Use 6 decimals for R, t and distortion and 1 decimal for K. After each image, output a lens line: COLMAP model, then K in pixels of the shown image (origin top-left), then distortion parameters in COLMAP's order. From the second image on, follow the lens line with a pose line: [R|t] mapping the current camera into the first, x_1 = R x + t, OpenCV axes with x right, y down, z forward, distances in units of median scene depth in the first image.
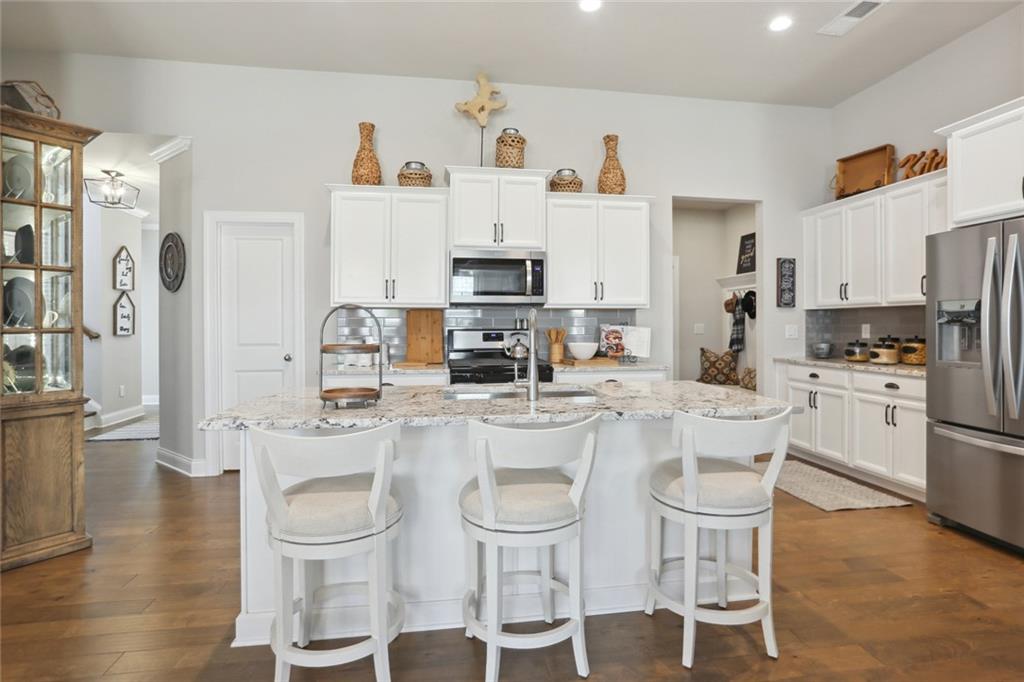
lens RADIAL K [[512.6, 0, 515.7], [0, 512.6, 332.7], [0, 0, 1]] dist [-0.002426, -0.000067]
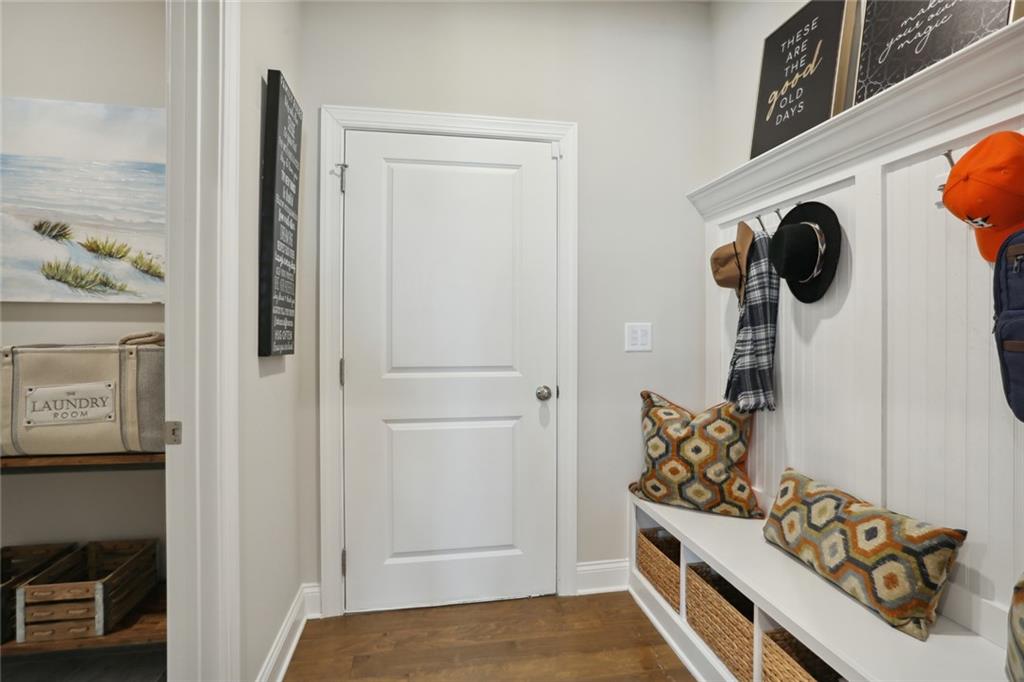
lens RADIAL K [[512.6, 0, 510.0], [0, 512.6, 339.6], [0, 0, 1]] dist [-0.002426, -0.000067]
pose [[0.999772, 0.004113, 0.020972, 0.278124], [-0.004074, 0.999990, -0.001892, -0.005052], [-0.020980, 0.001806, 0.999778, 0.689994]]
